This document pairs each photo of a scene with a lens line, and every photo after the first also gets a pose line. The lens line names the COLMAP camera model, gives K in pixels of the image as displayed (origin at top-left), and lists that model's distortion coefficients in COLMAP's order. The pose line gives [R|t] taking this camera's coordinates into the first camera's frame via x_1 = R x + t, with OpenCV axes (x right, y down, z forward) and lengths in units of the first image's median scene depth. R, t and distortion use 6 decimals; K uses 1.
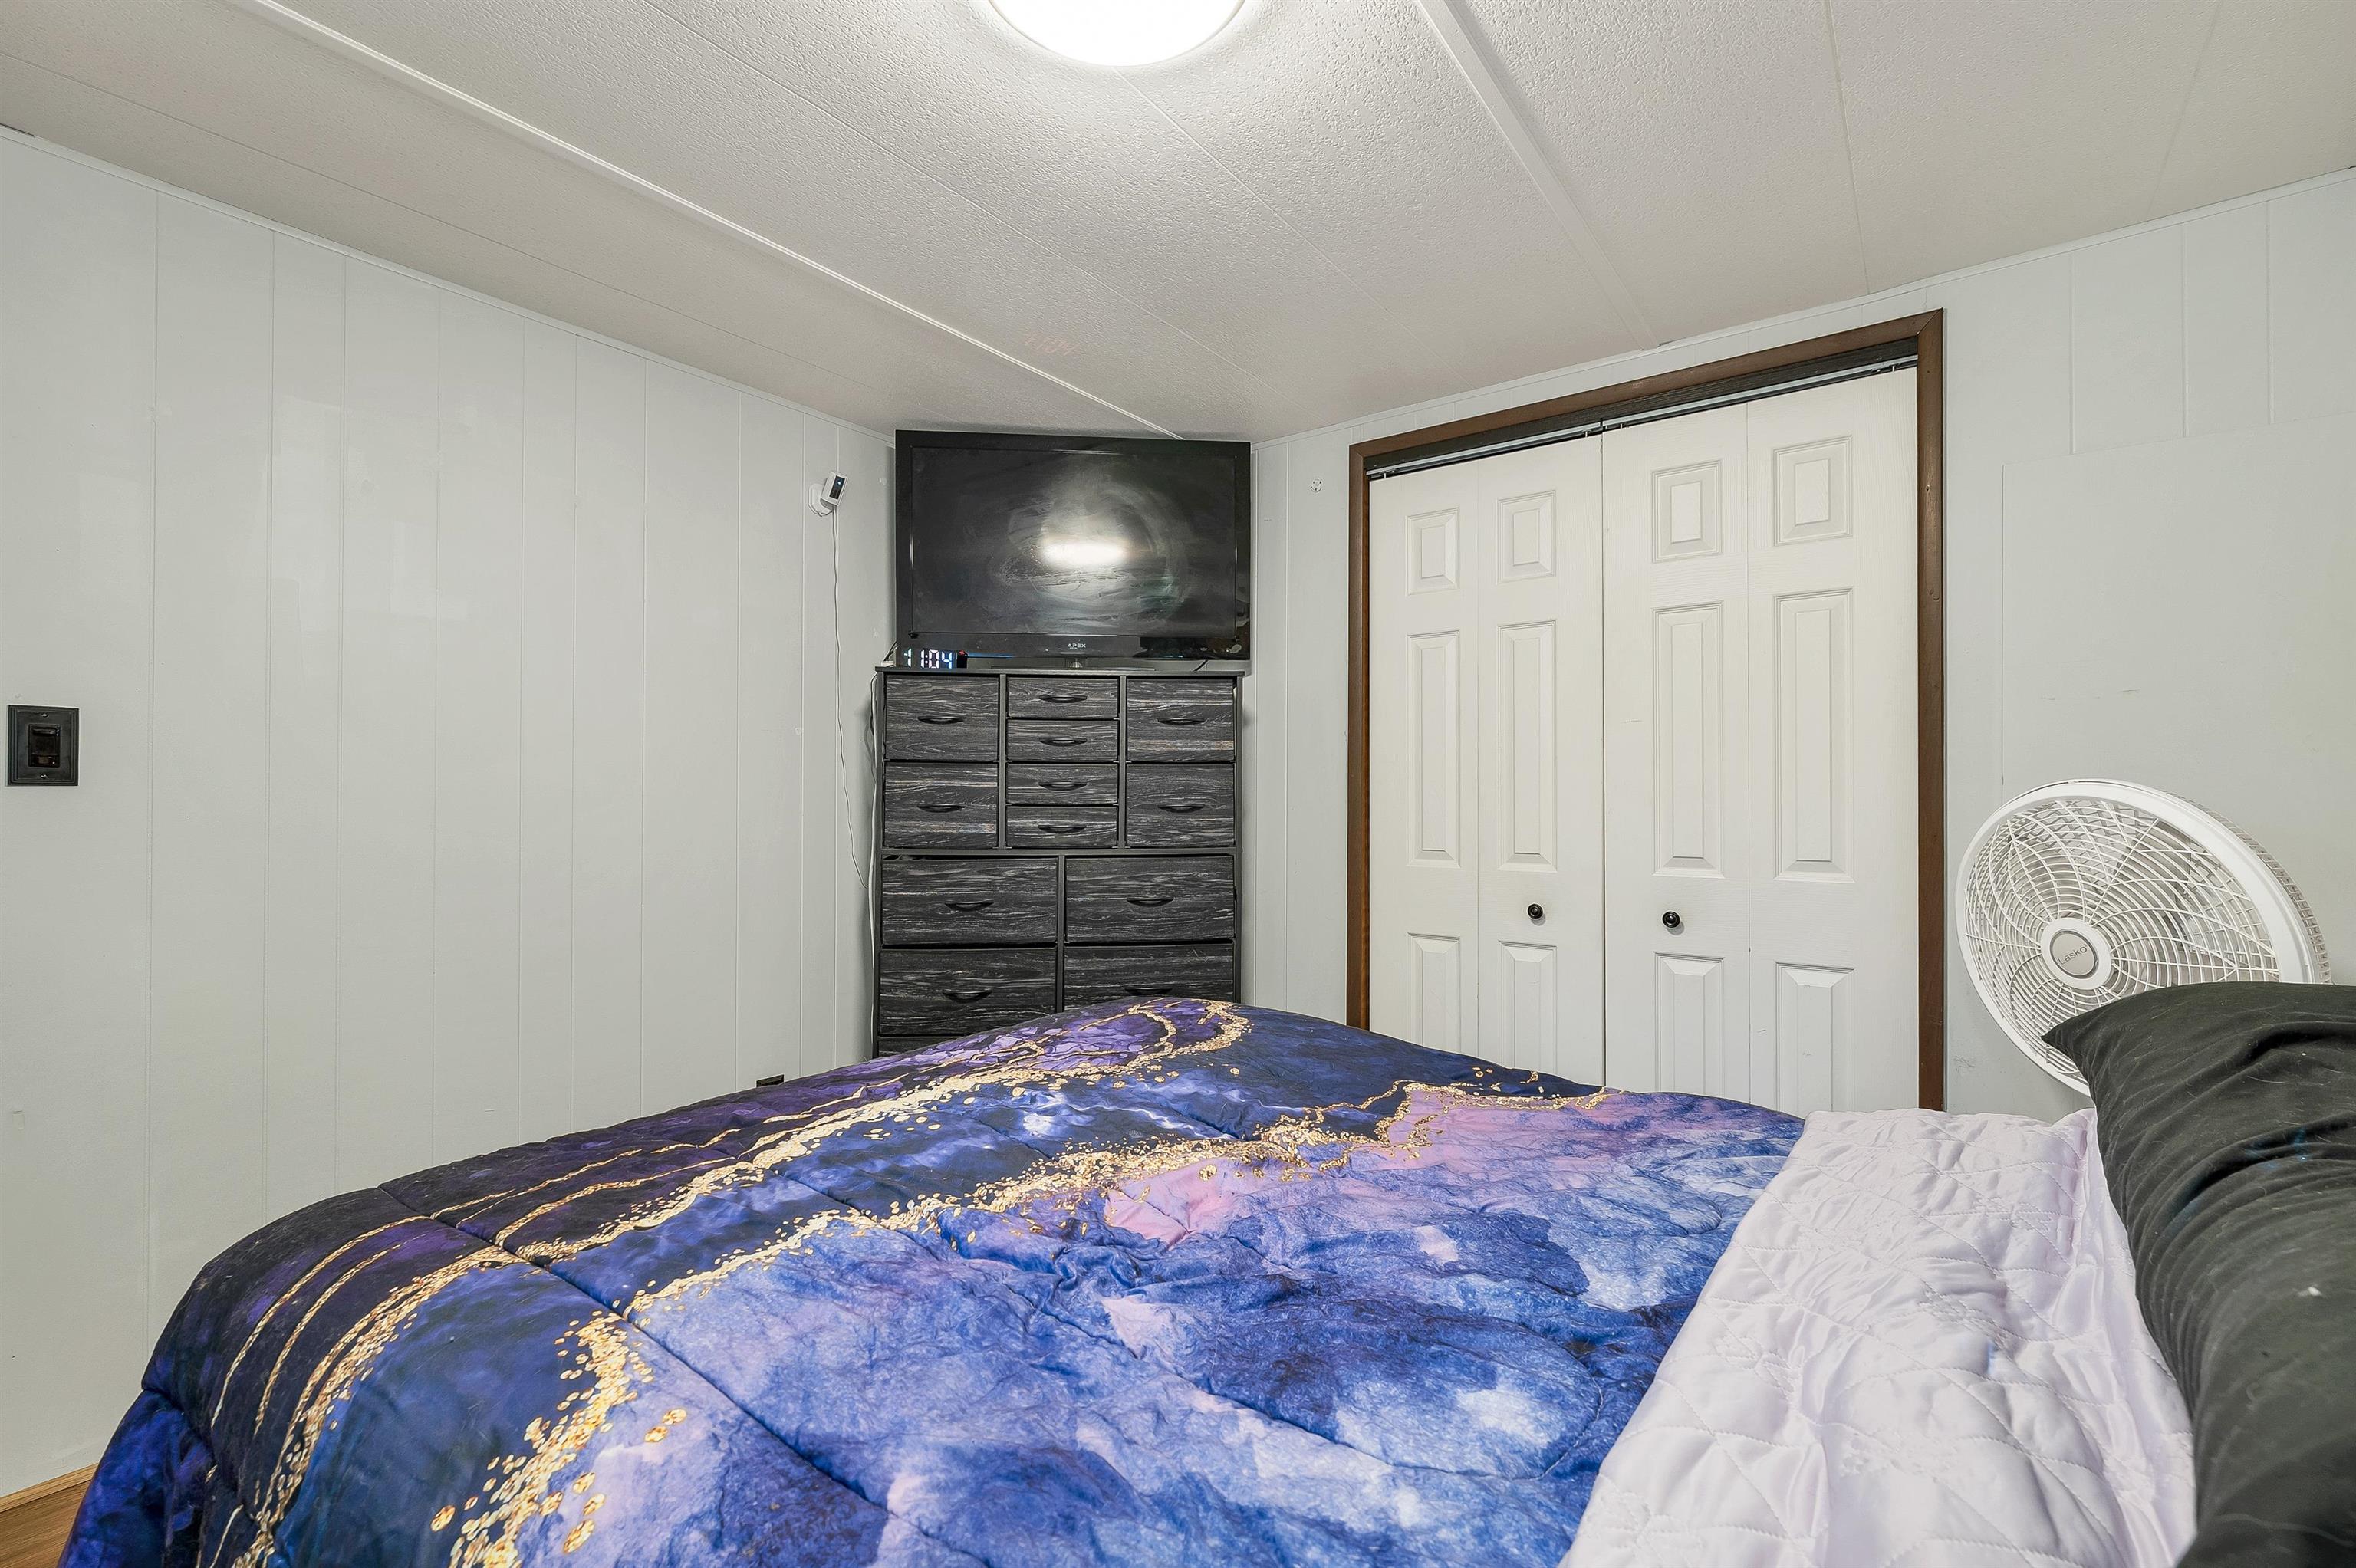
lens RADIAL K [[1011.2, 0, 1172.1], [0, 1011.2, 791.6], [0, 0, 1]] dist [-0.002589, -0.000290]
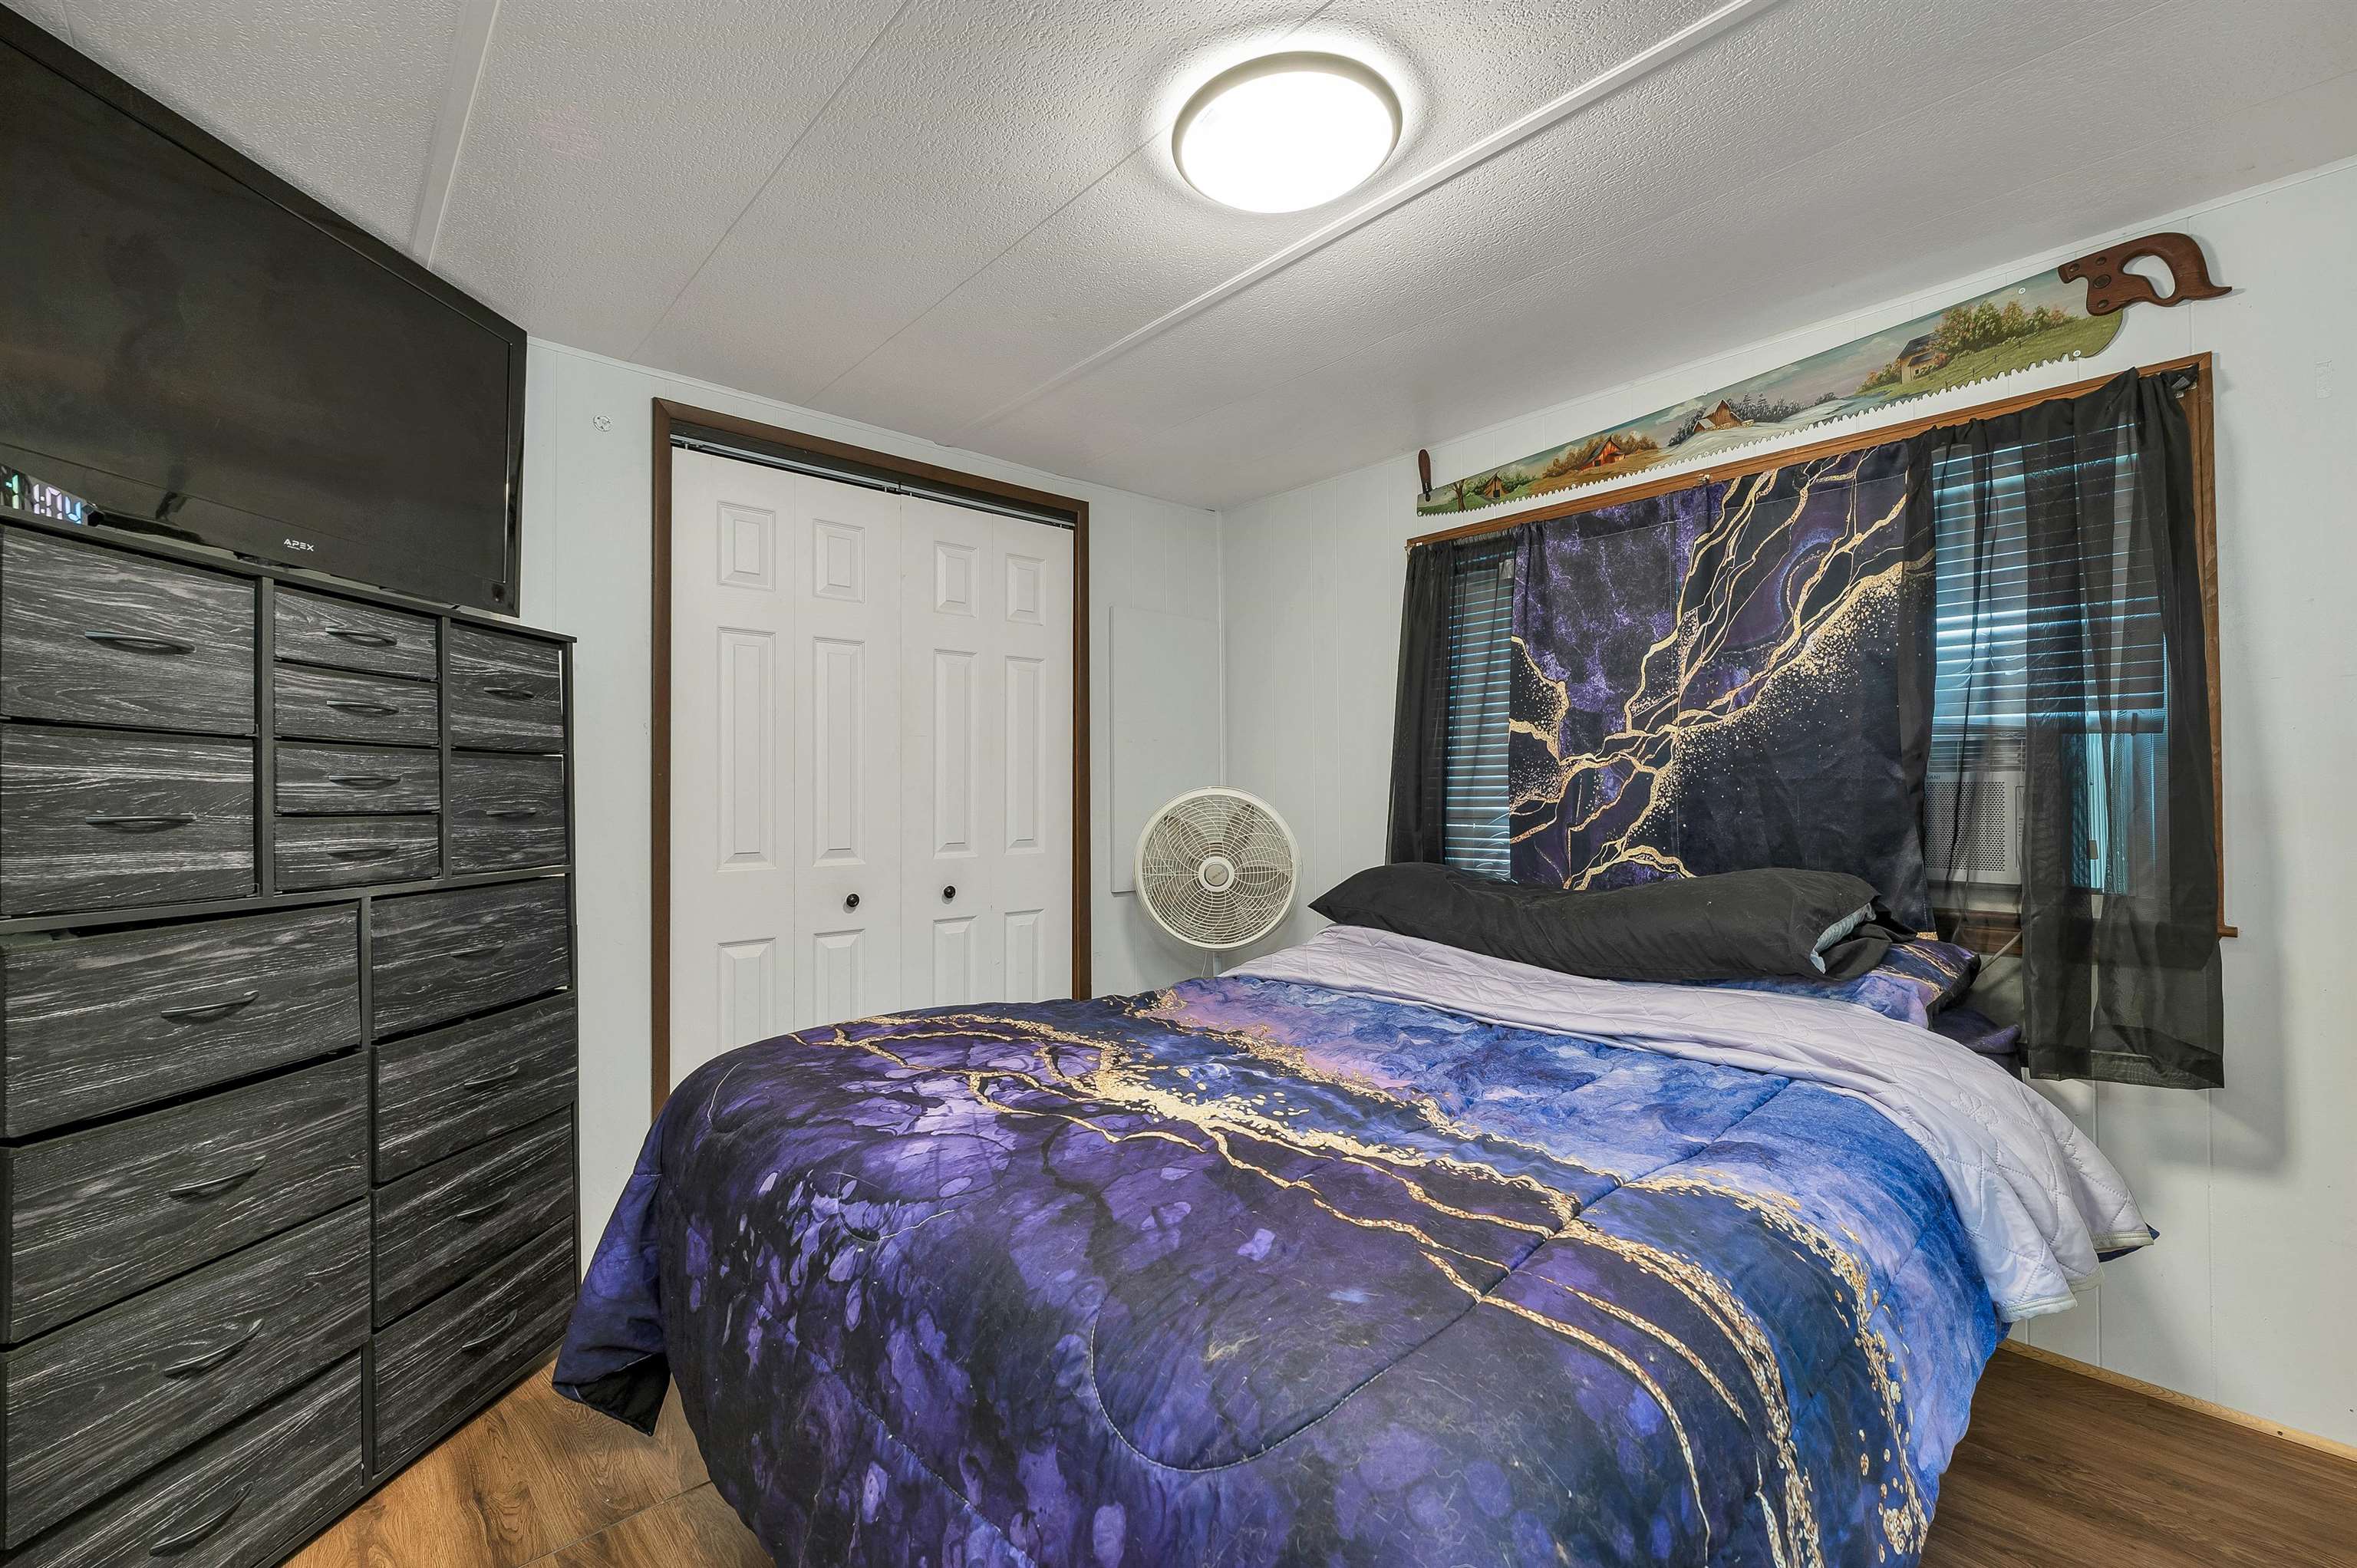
lens RADIAL K [[990.4, 0, 1178.5], [0, 990.4, 784.0], [0, 0, 1]] dist [-0.002292, -0.000348]
pose [[0.186397, 0.010806, 0.982415, -1.135943], [0.001531, 0.999935, -0.011289, 0.005446], [-0.982473, 0.003609, 0.186369, 0.781475]]
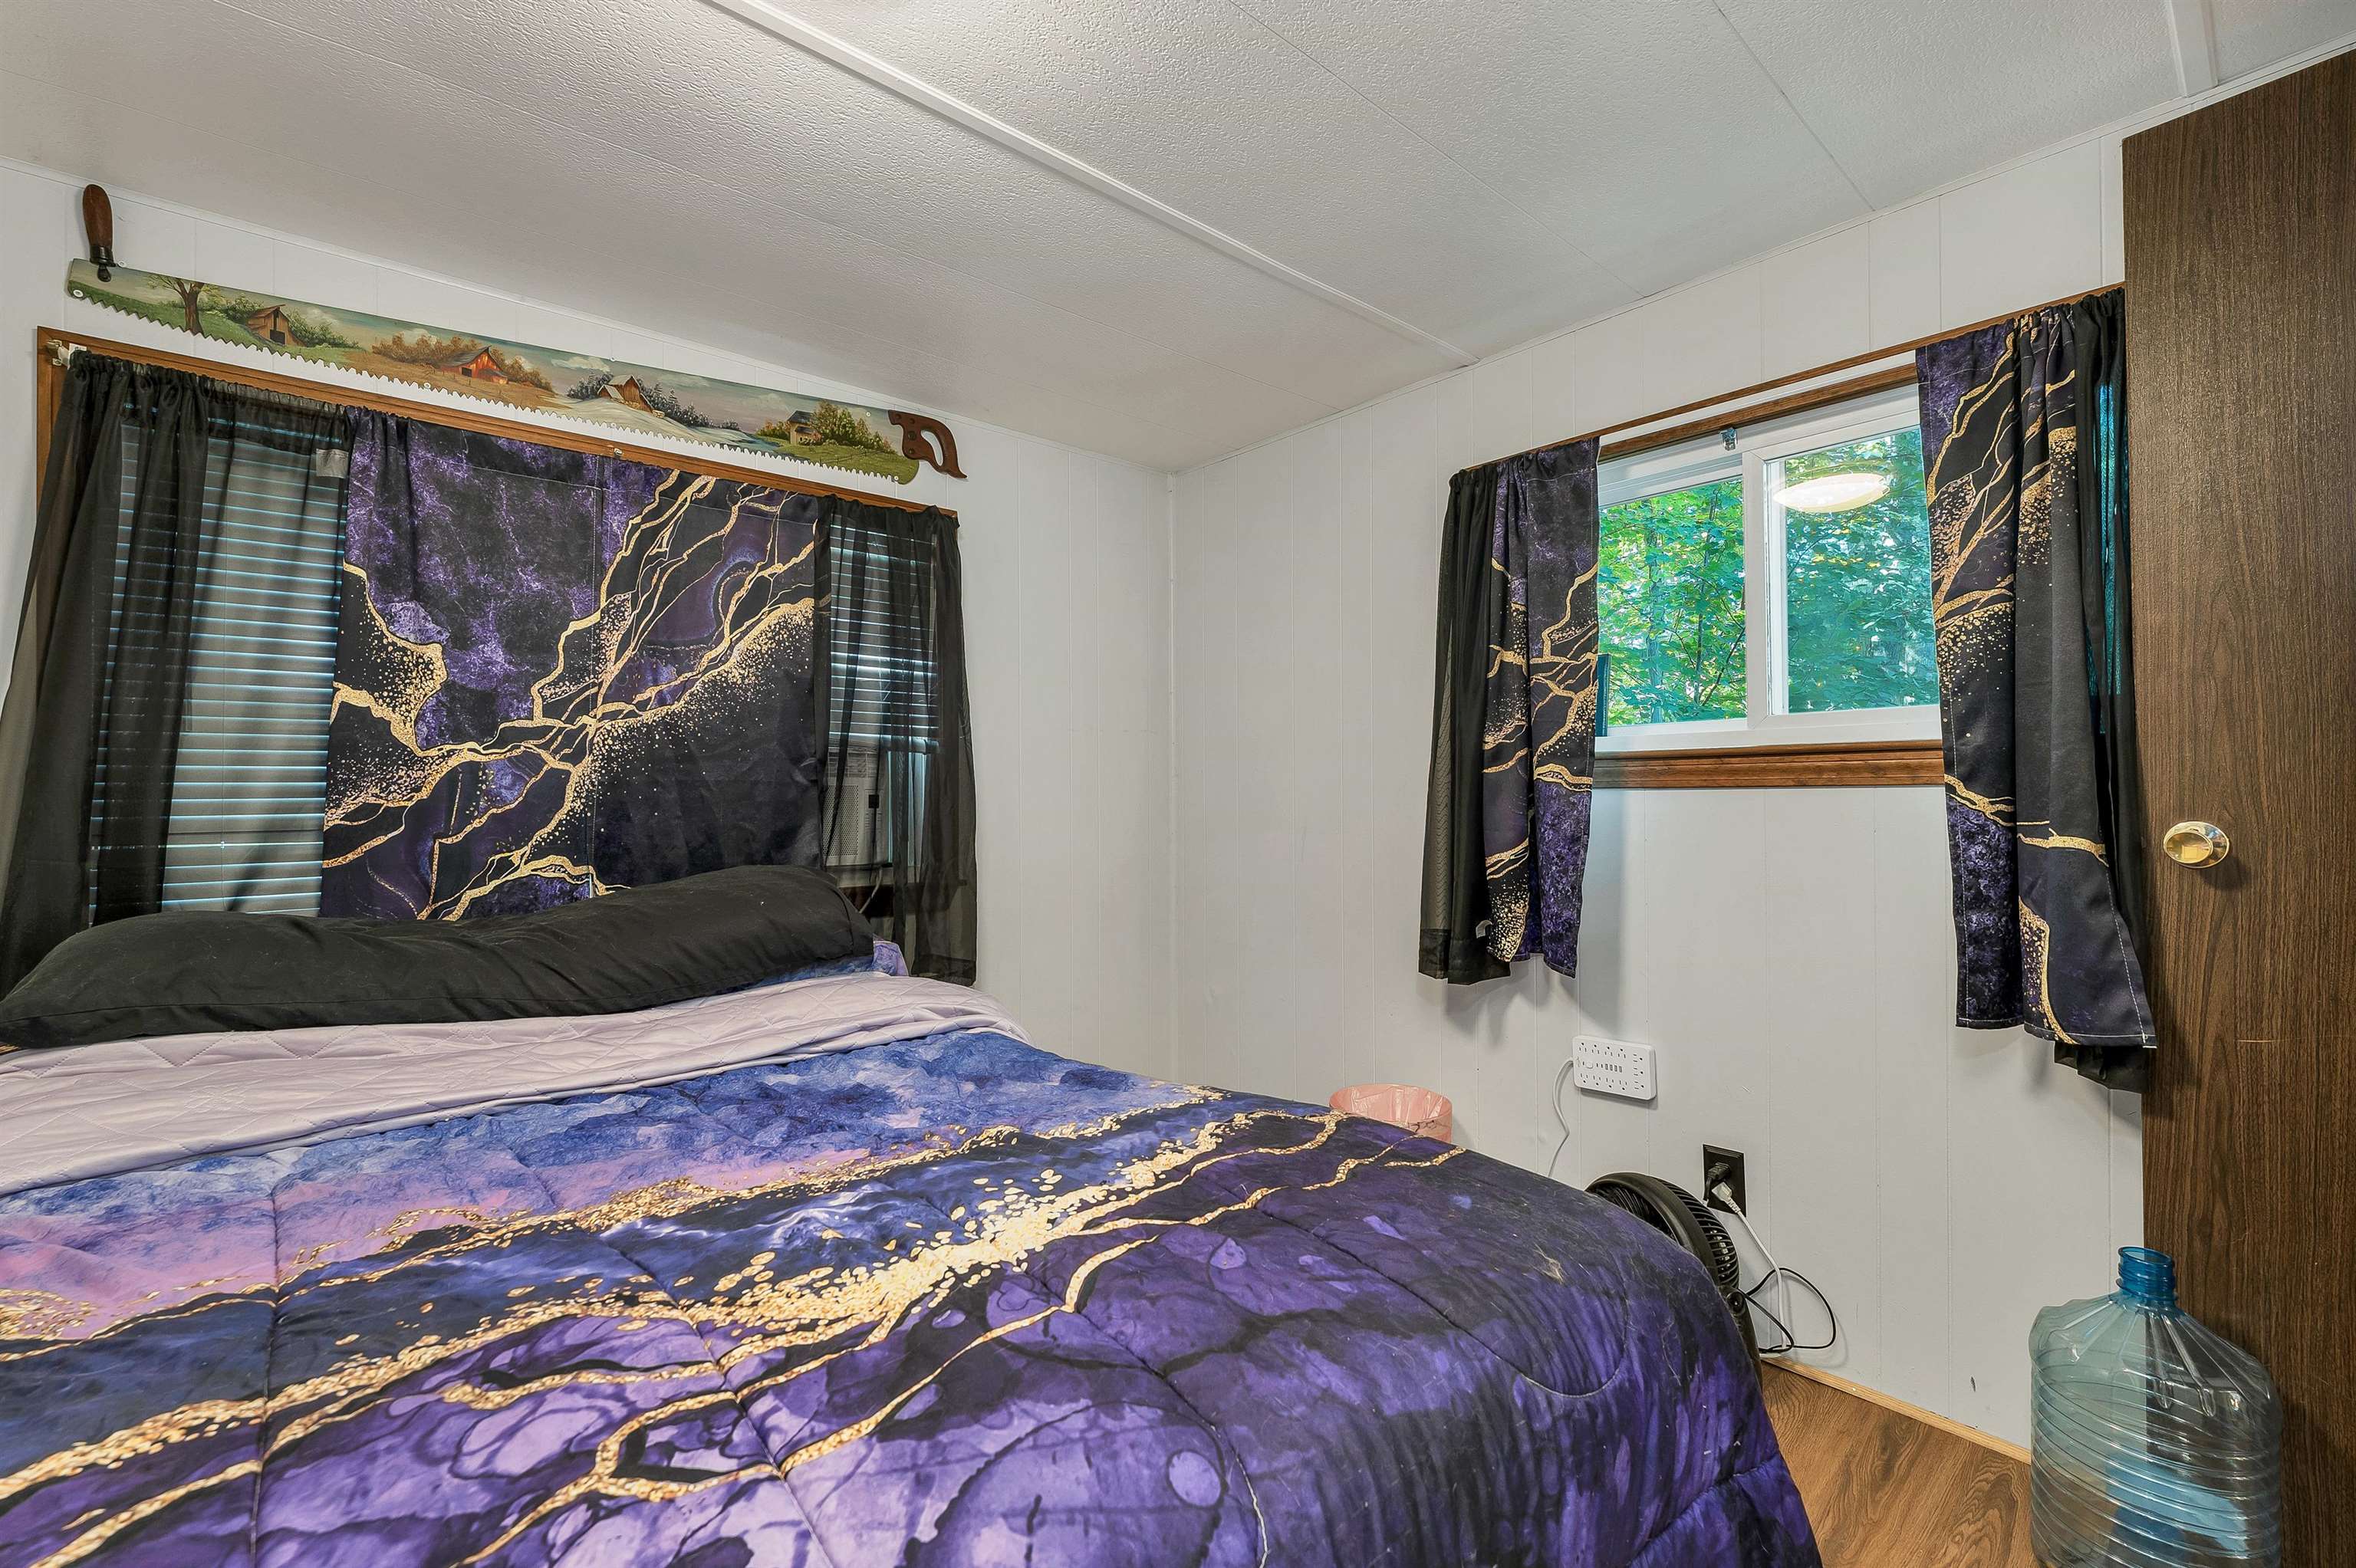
lens RADIAL K [[985.7, 0, 1166.1], [0, 985.7, 782.4], [0, 0, 1]] dist [-0.000366, -0.000120]
pose [[-0.977089, 0.004783, 0.212779, -0.486011], [0.001848, 0.999900, -0.013988, 0.008643], [-0.212825, -0.013274, -0.977000, 1.533872]]
